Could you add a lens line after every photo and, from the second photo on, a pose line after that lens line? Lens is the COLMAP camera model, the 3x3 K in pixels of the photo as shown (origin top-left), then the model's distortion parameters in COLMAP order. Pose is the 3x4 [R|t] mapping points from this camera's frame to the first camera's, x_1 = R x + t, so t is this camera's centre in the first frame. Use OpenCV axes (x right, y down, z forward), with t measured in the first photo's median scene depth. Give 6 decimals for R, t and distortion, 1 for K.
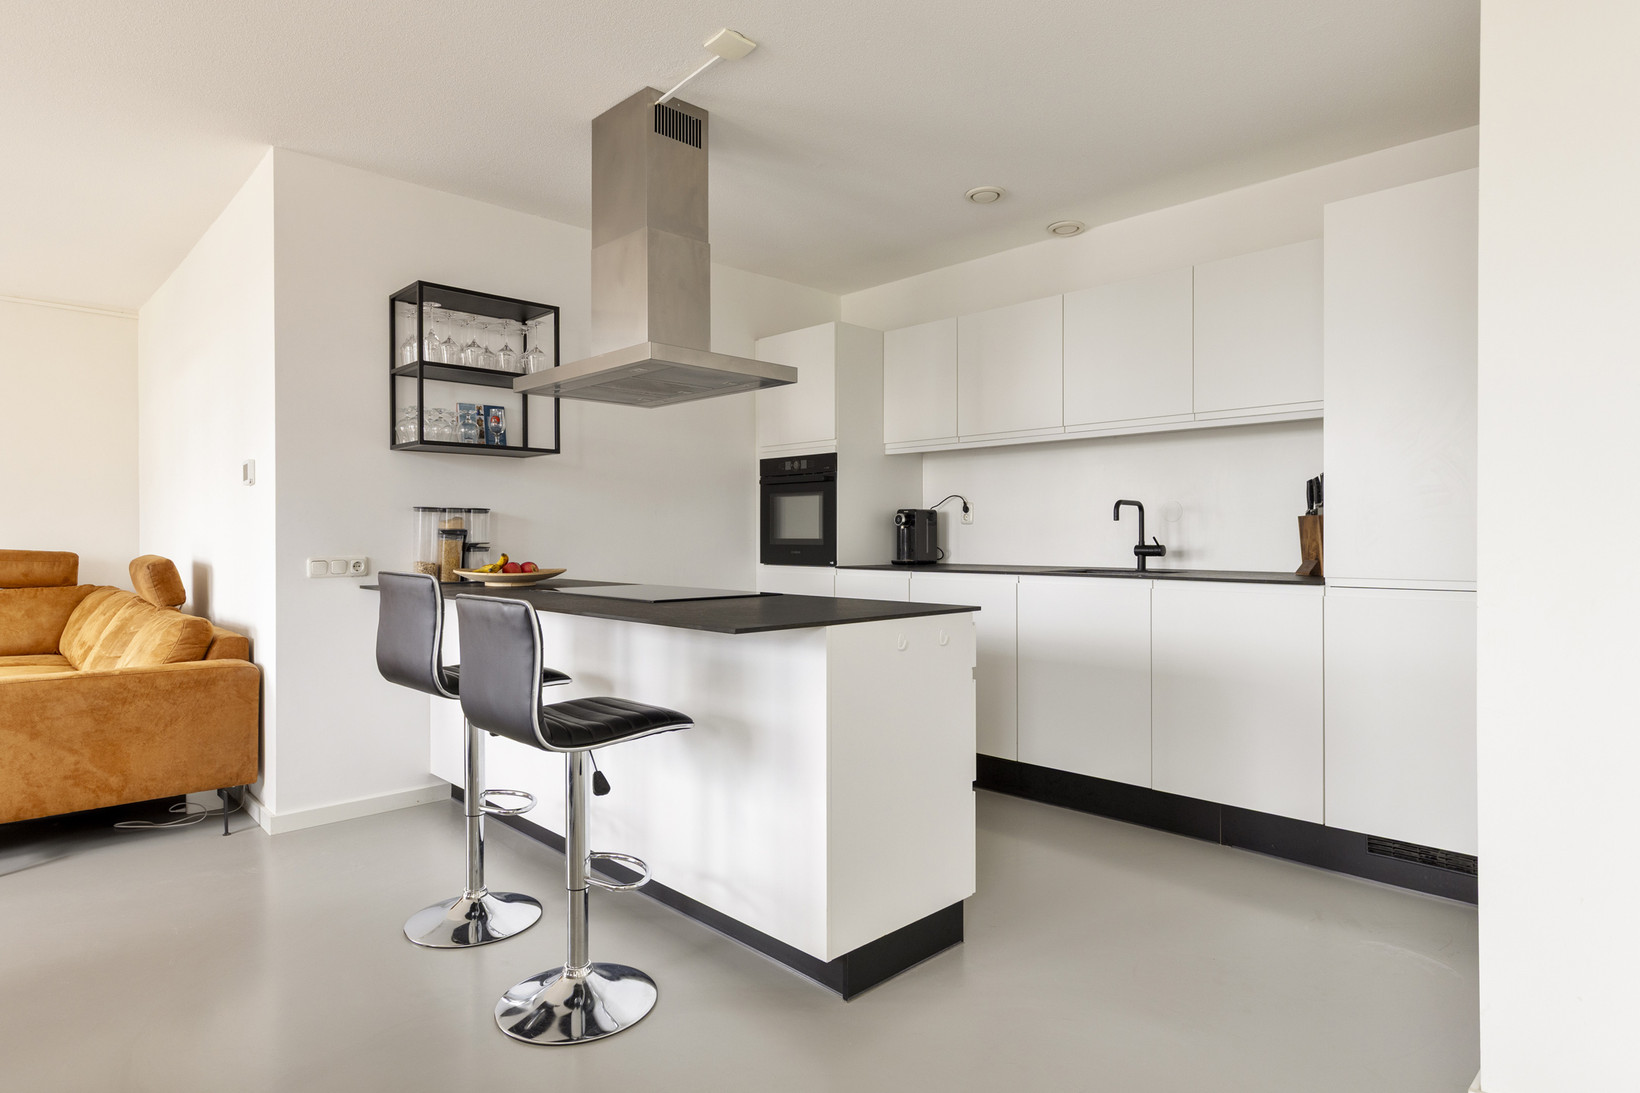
lens RADIAL K [[920.9, 0, 821.7], [0, 920.9, 540.6], [0, 0, 1]] dist [0.012447, -0.003667]
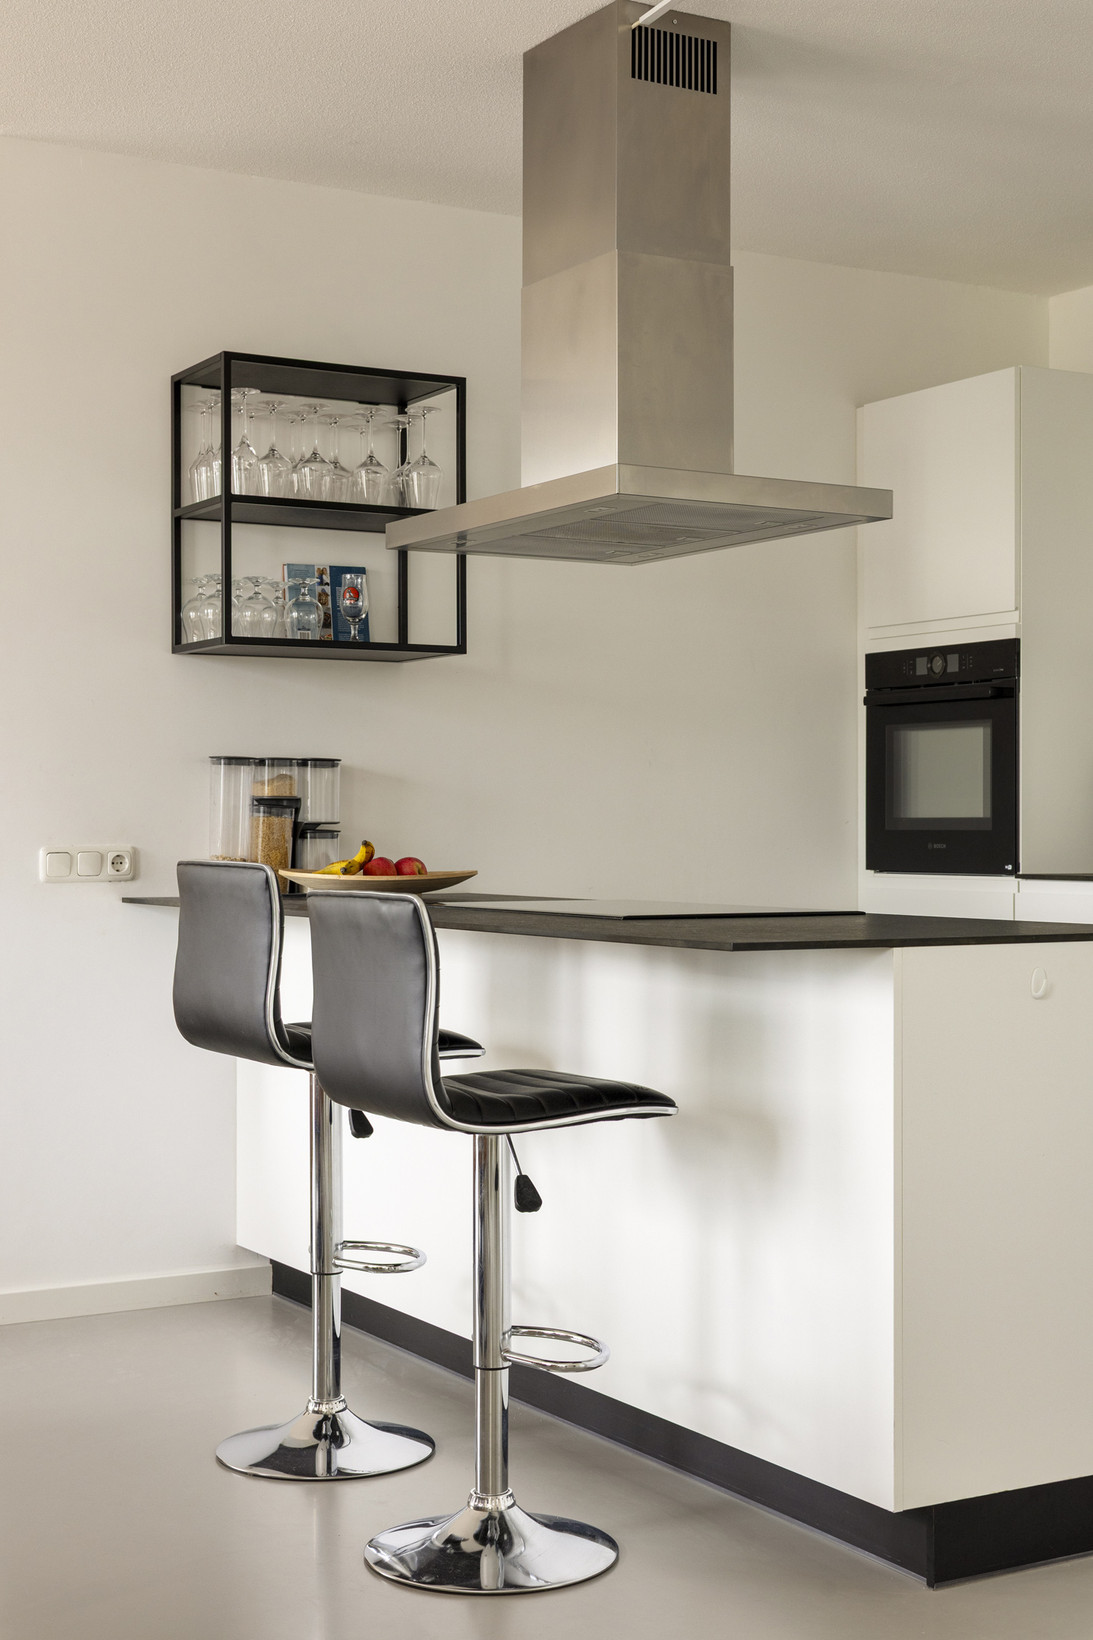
lens RADIAL K [[2315.5, 0, 520.6], [0, 2315.5, 837.3], [0, 0, 1]] dist [0.015439, 0.000000]
pose [[0.968087, 0.001850, -0.250607, 0.085950], [-0.002254, 0.999997, -0.001324, 0.013602], [0.250604, 0.001846, 0.968088, -0.300544]]
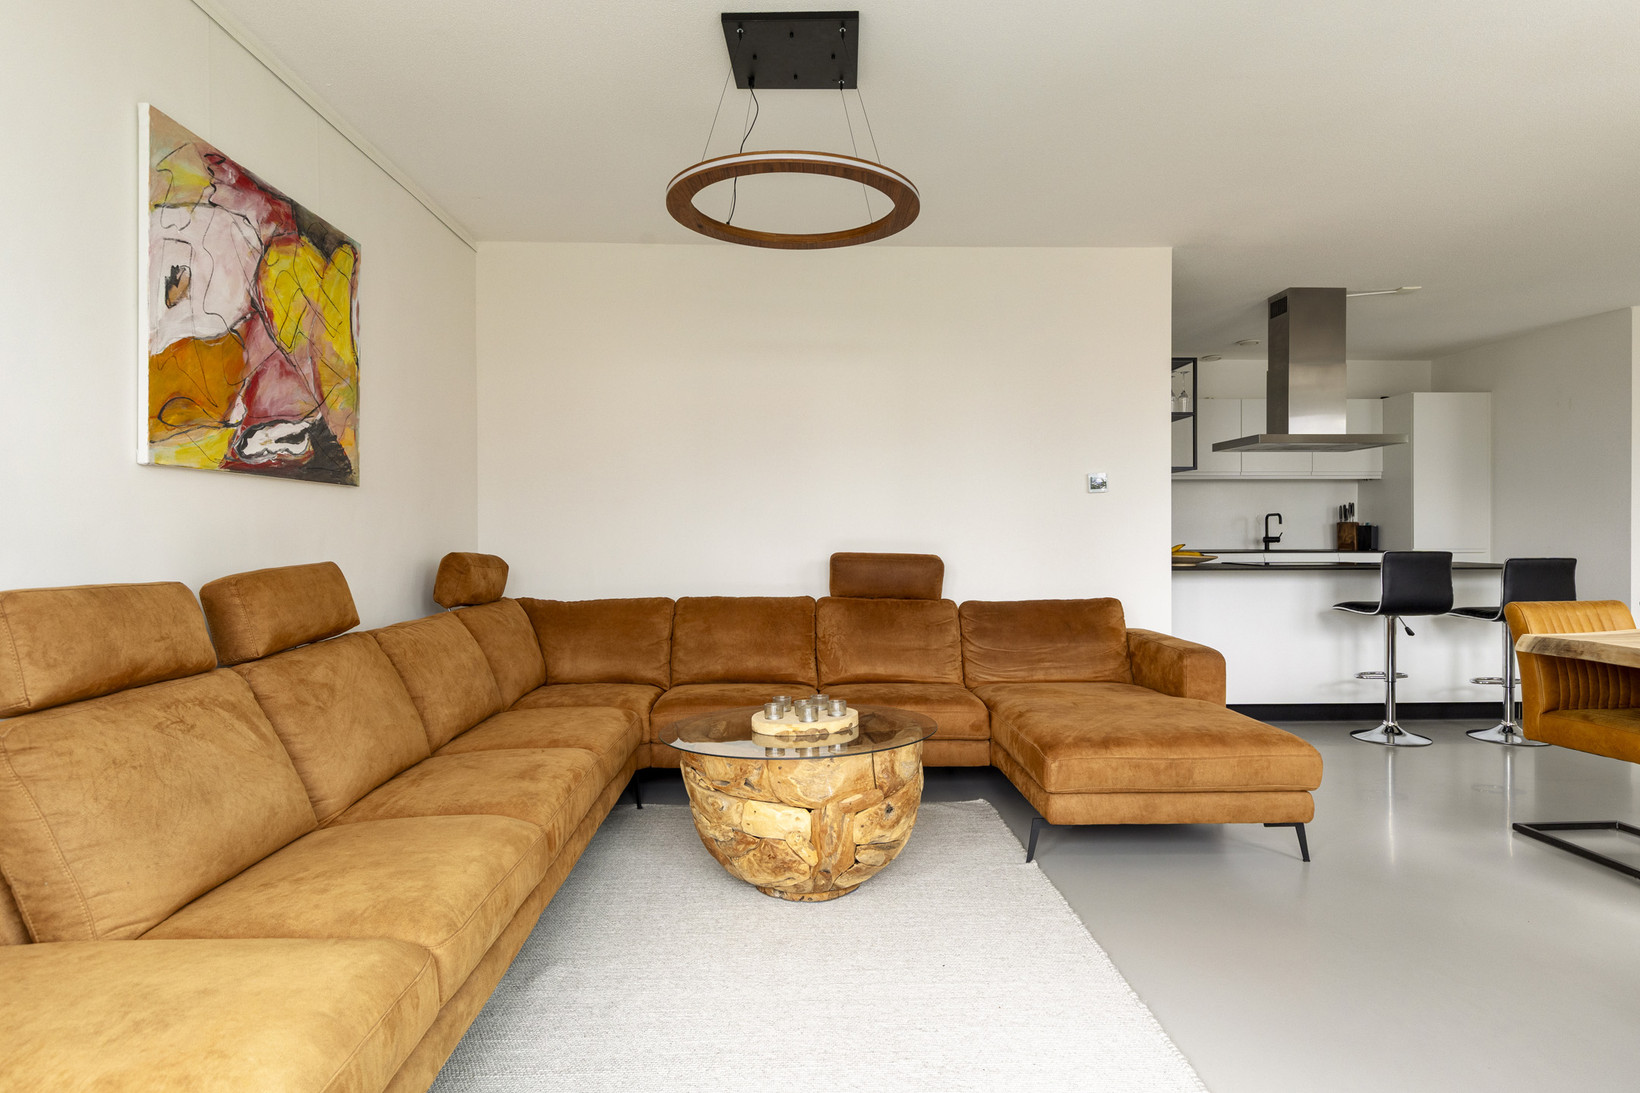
lens RADIAL K [[920.9, 0, 830.9], [0, 920.9, 537.9], [0, 0, 1]] dist [0.012447, -0.003667]
pose [[0.655152, -0.004718, 0.755482, -1.901291], [0.003655, 0.999989, 0.003075, -0.004788], [-0.755488, 0.000747, 0.655162, 0.460128]]
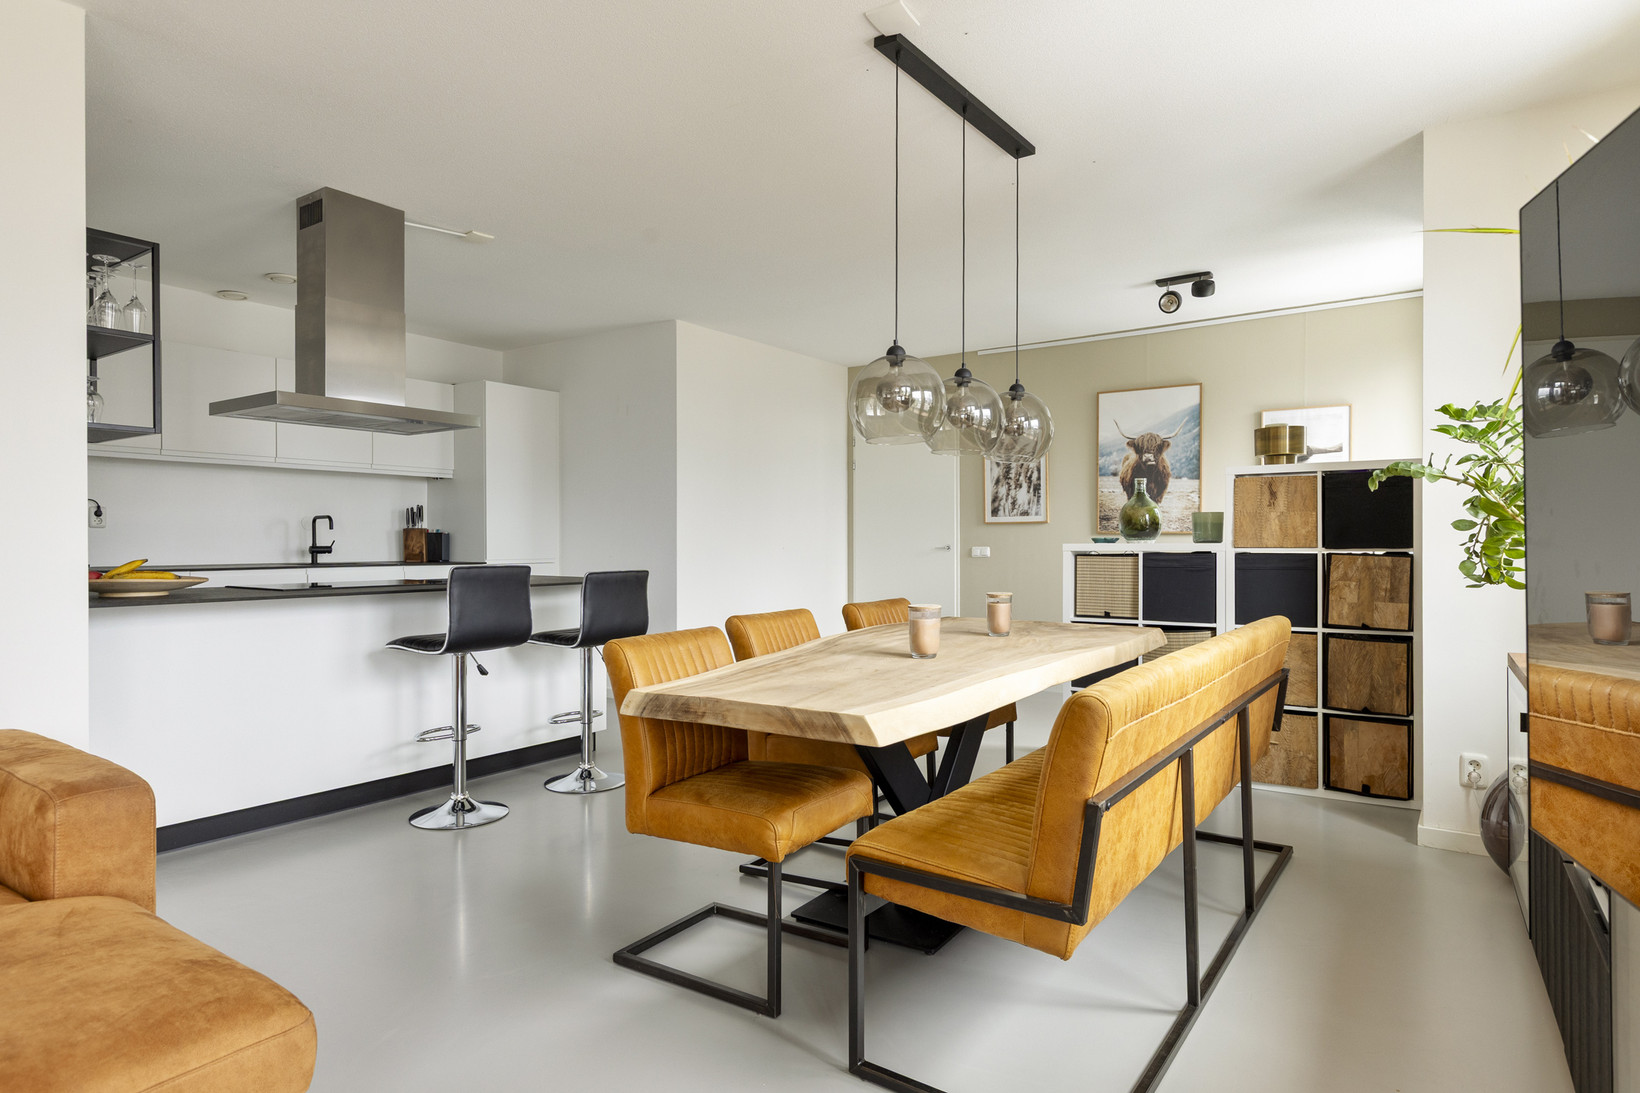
lens RADIAL K [[920.9, 0, 814.6], [0, 920.9, 545.8], [0, 0, 1]] dist [0.012447, -0.003667]
pose [[-0.189567, -0.005128, 0.981854, -1.468869], [0.001428, 0.999984, 0.005499, -0.005288], [-0.981867, 0.002445, -0.189557, 0.528252]]
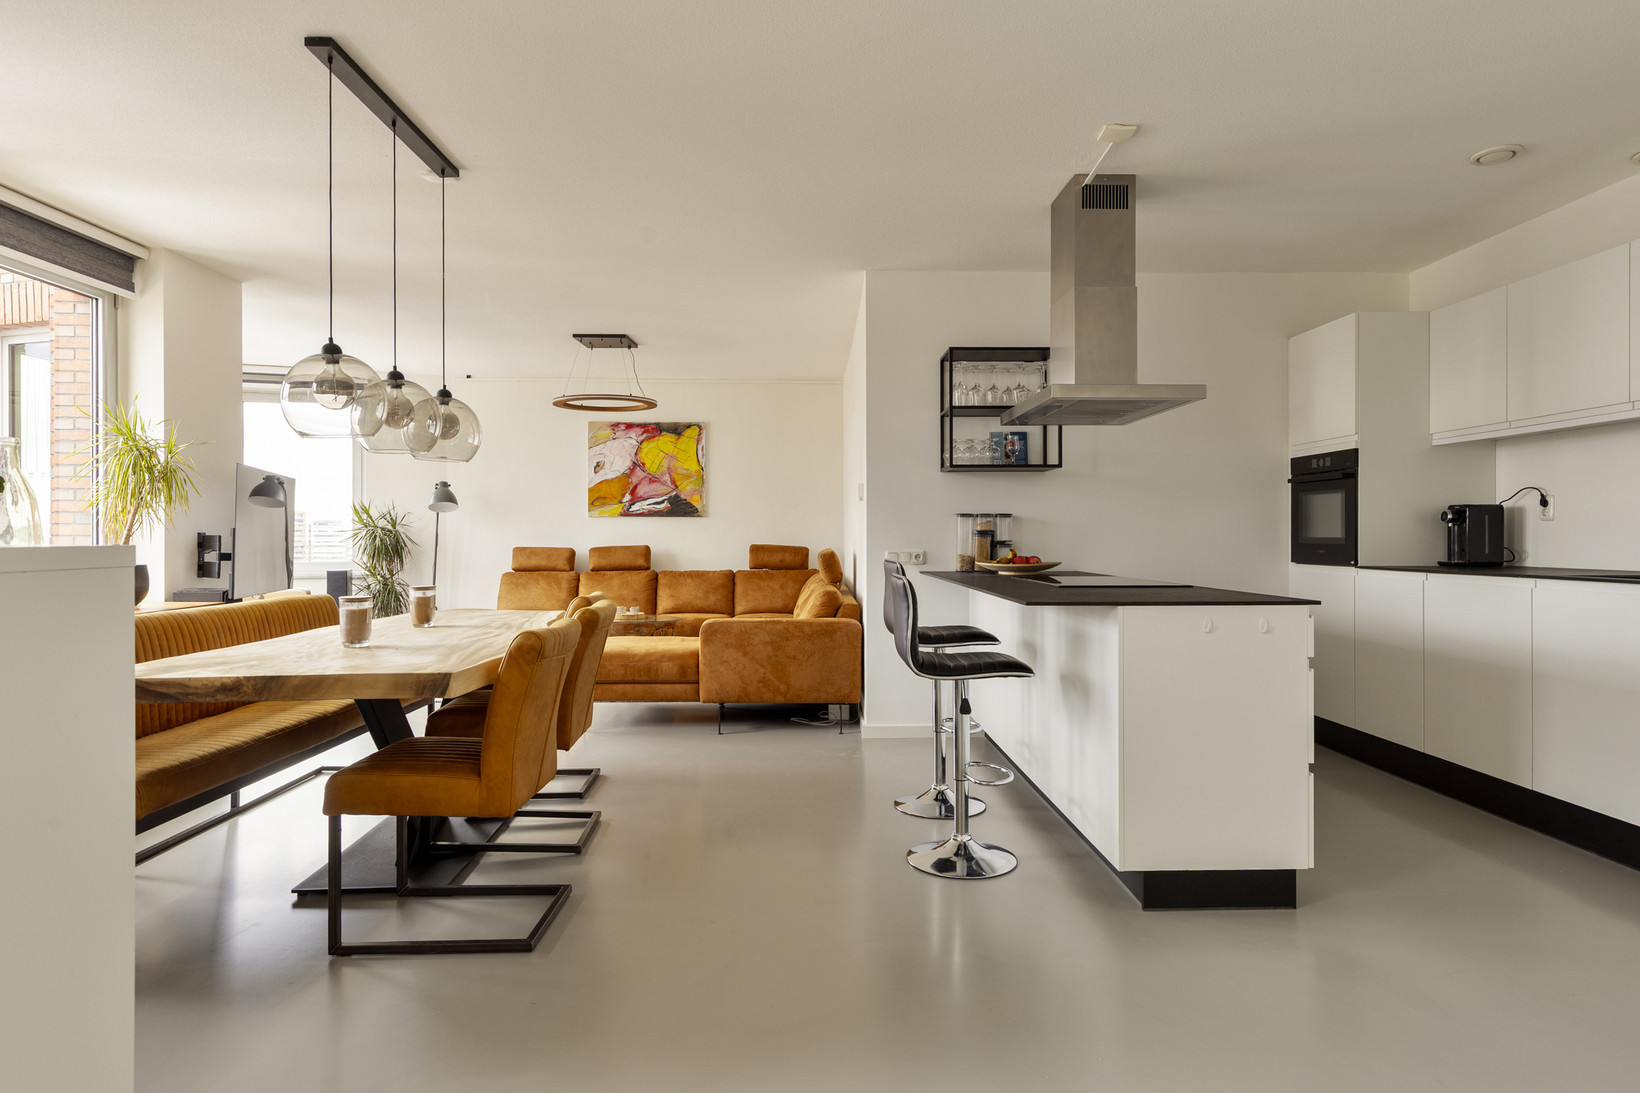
lens RADIAL K [[920.9, 0, 811.8], [0, 920.9, 546.2], [0, 0, 1]] dist [0.012447, -0.003667]
pose [[0.733410, 0.006445, -0.679756, 0.325177], [-0.001372, 0.999967, 0.008001, 0.000288], [0.679785, -0.004935, 0.733394, -0.127170]]
